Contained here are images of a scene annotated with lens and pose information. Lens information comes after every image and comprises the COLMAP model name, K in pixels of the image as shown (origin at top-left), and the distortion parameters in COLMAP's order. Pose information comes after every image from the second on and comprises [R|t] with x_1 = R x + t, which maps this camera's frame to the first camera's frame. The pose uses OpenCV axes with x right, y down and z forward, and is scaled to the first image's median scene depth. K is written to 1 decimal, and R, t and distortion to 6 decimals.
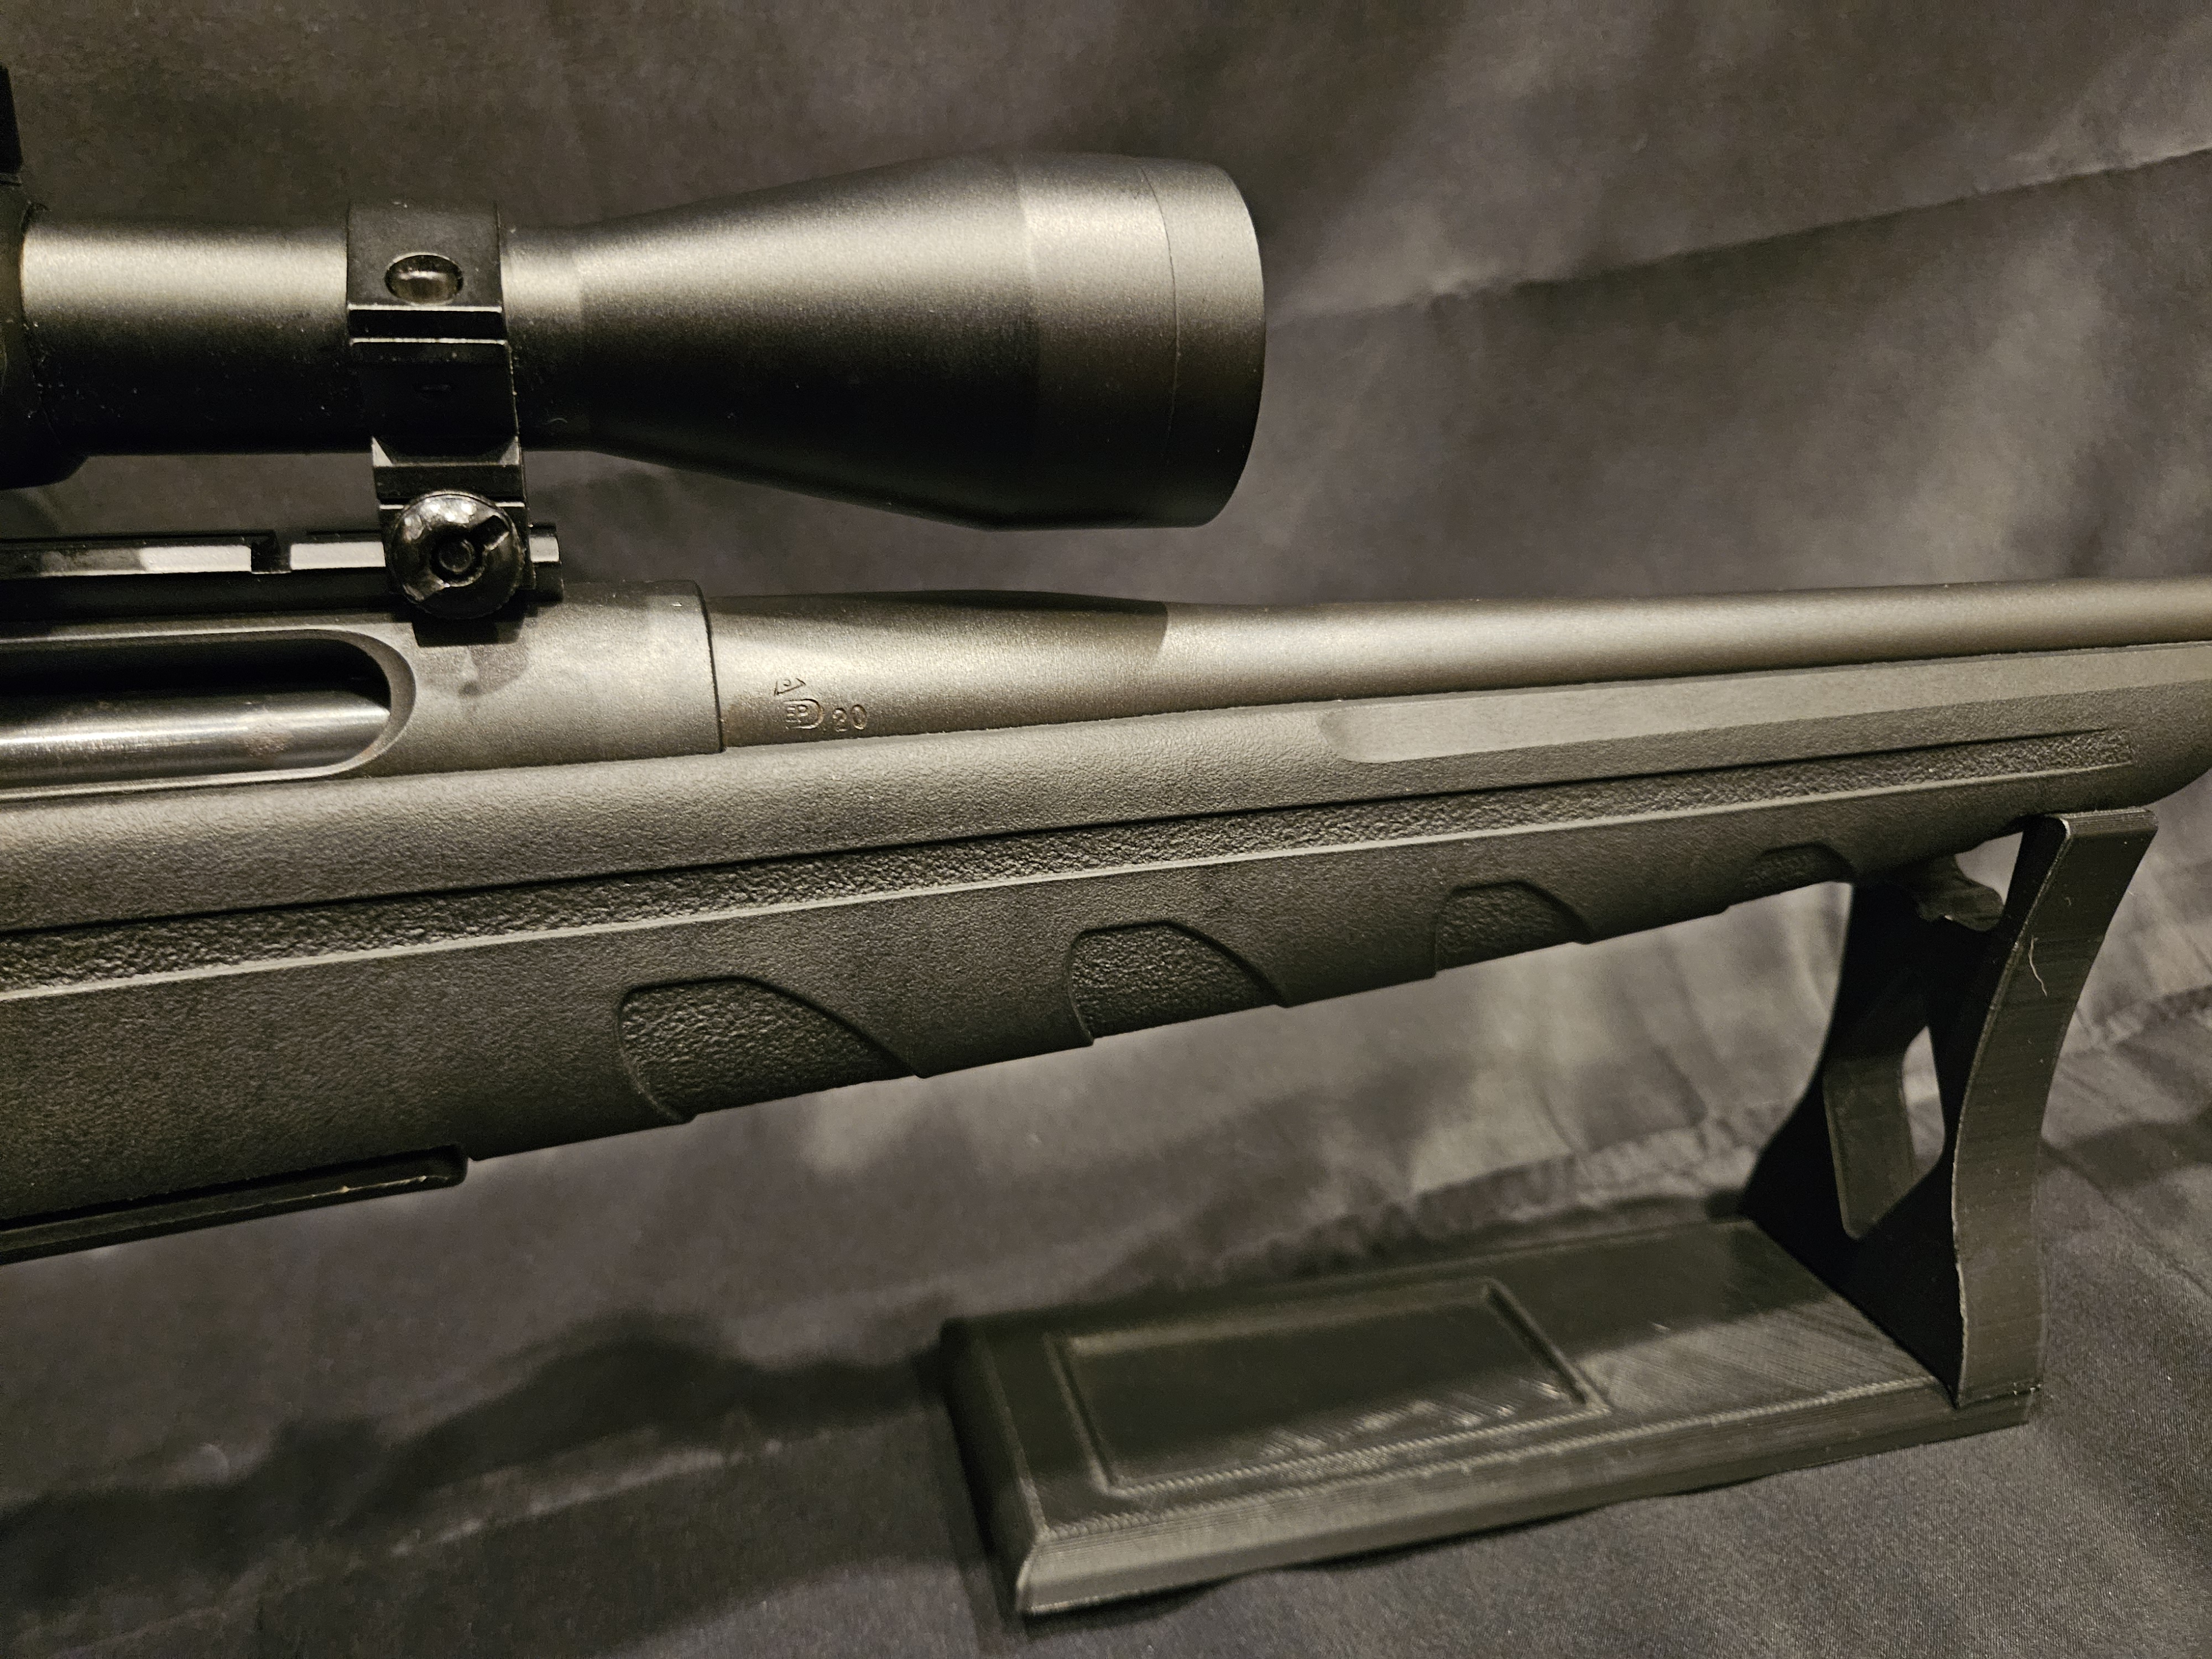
lens RADIAL K [[1555.4, 0, 1117.5], [0, 1555.4, 800.6], [0, 0, 1]] dist [0.001742, 0.002654]
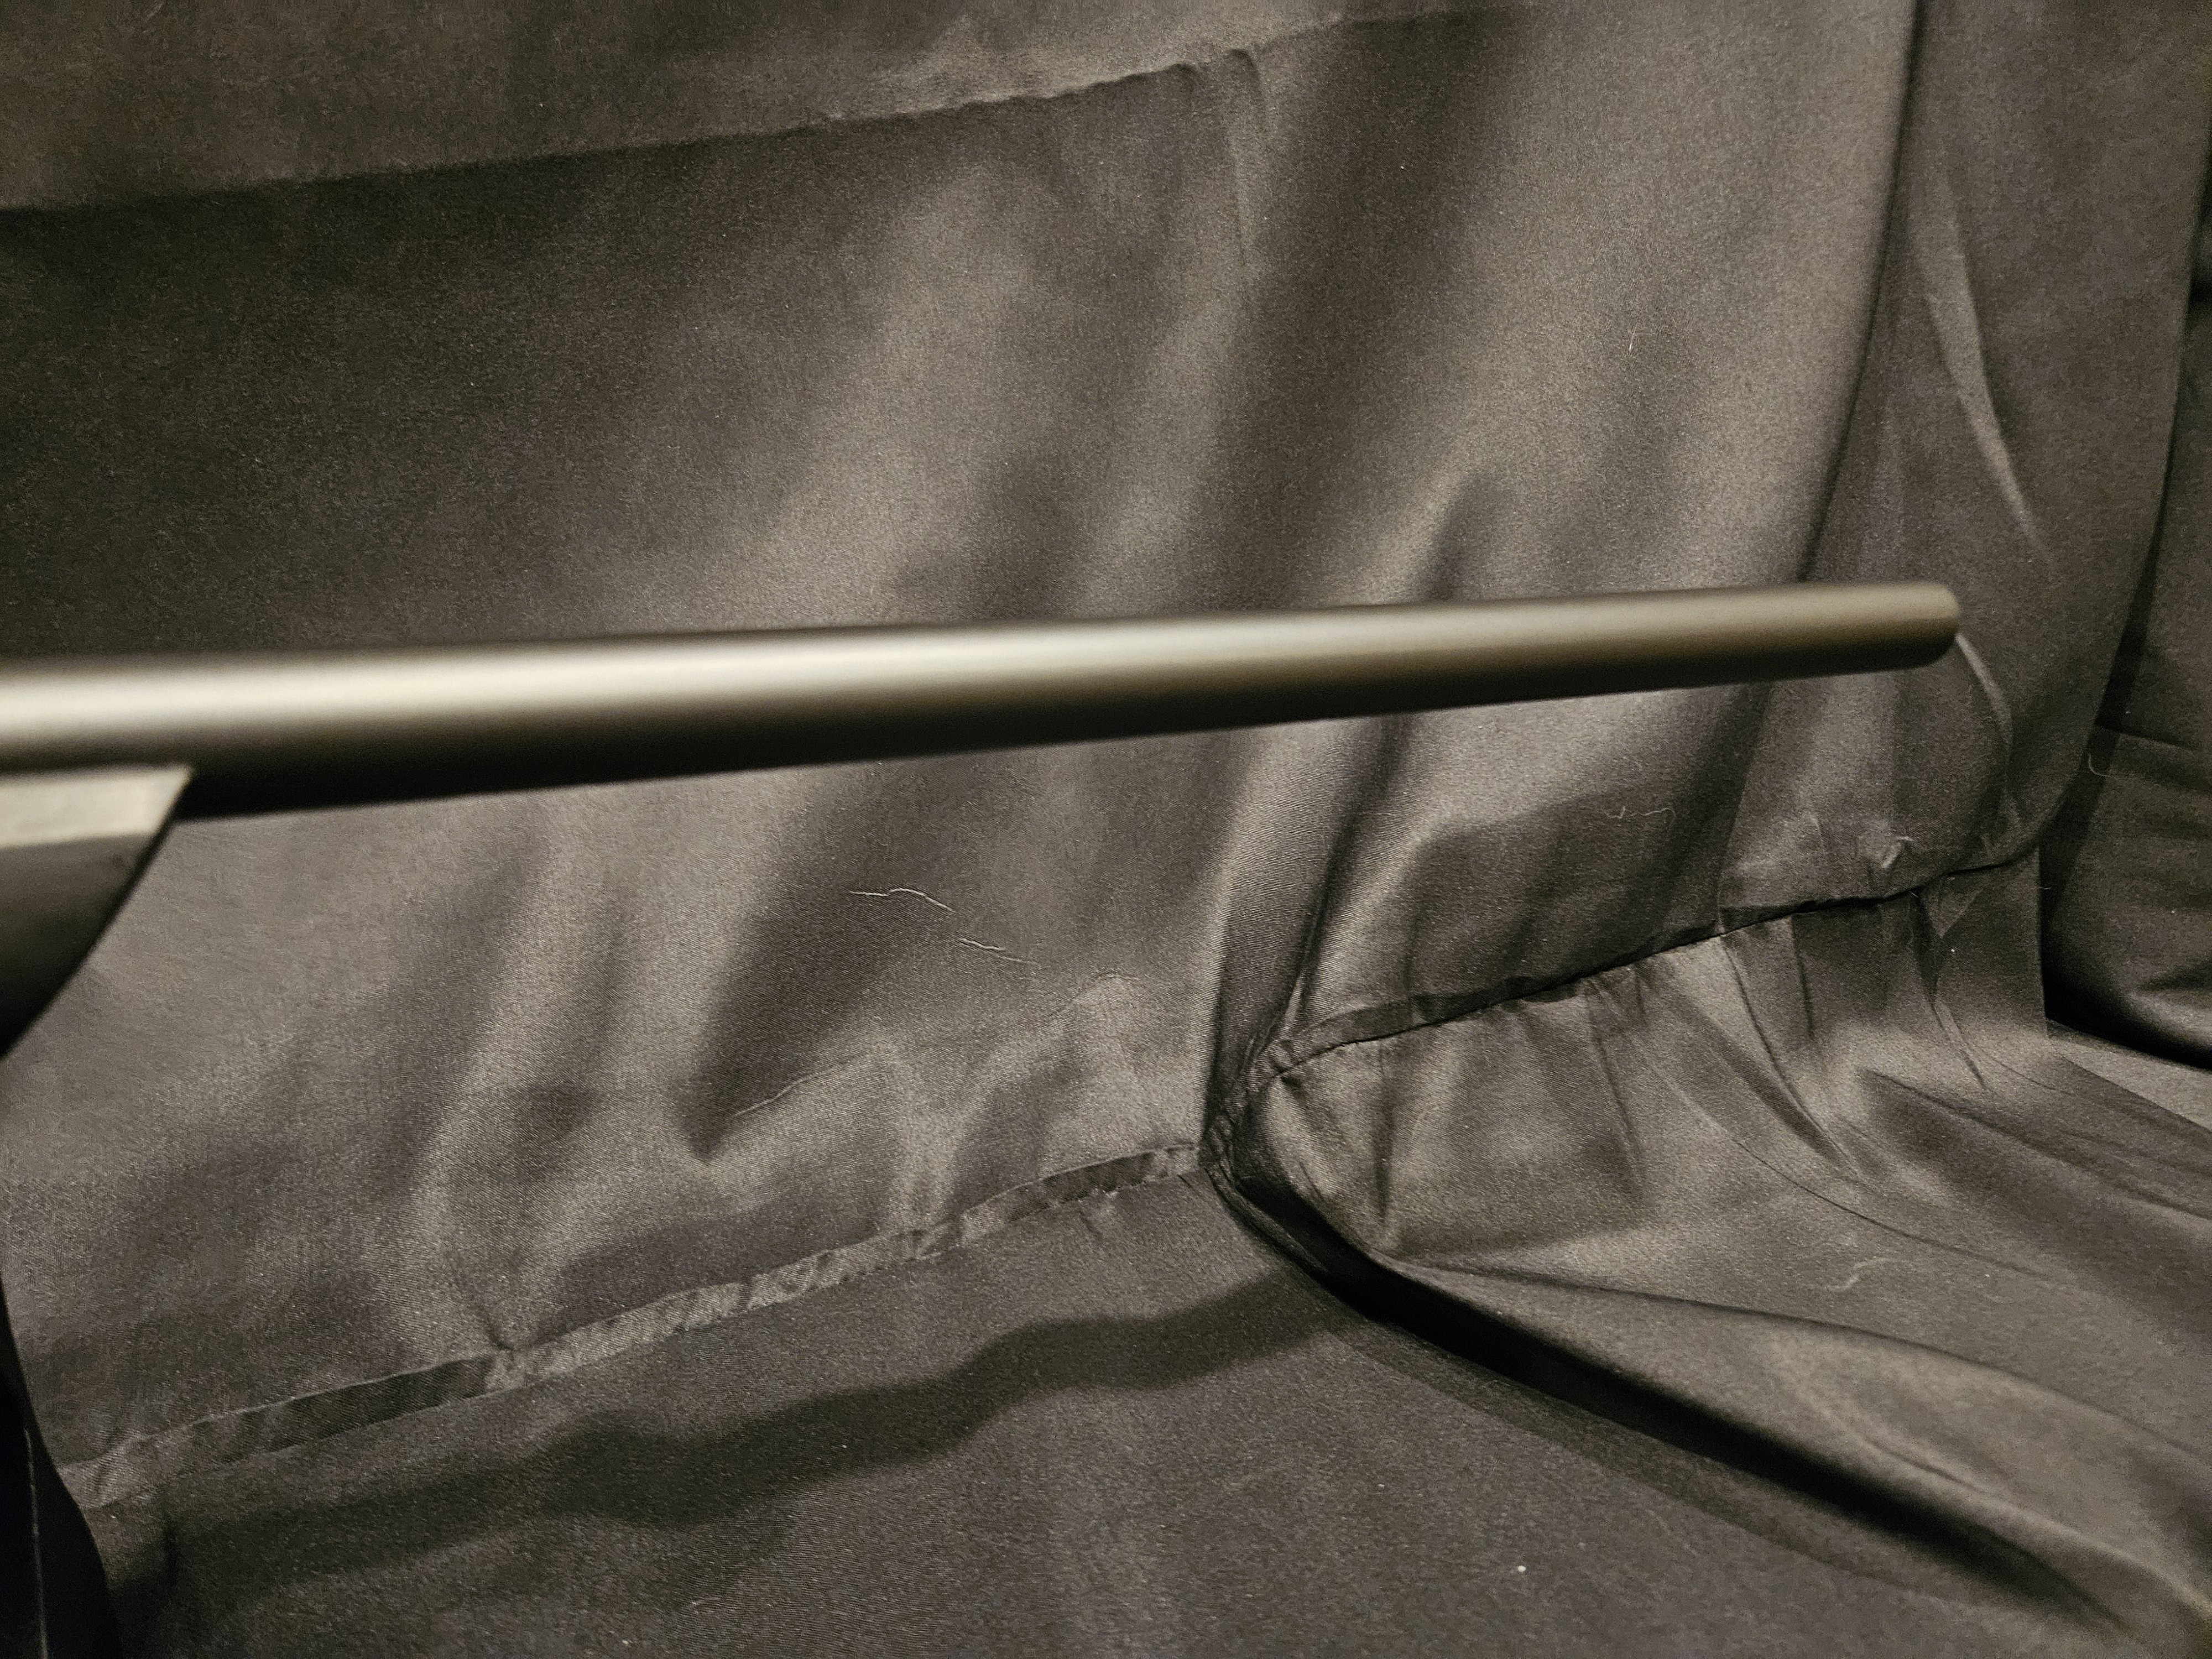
lens RADIAL K [[1524.3, 0, 1109.5], [0, 1524.3, 843.7], [0, 0, 1]] dist [0.045845, -0.043751]
pose [[0.995061, -0.020602, 0.097104, 0.824902], [0.019719, 0.999755, 0.010051, -0.059455], [-0.097287, -0.008087, 0.995224, 0.325907]]
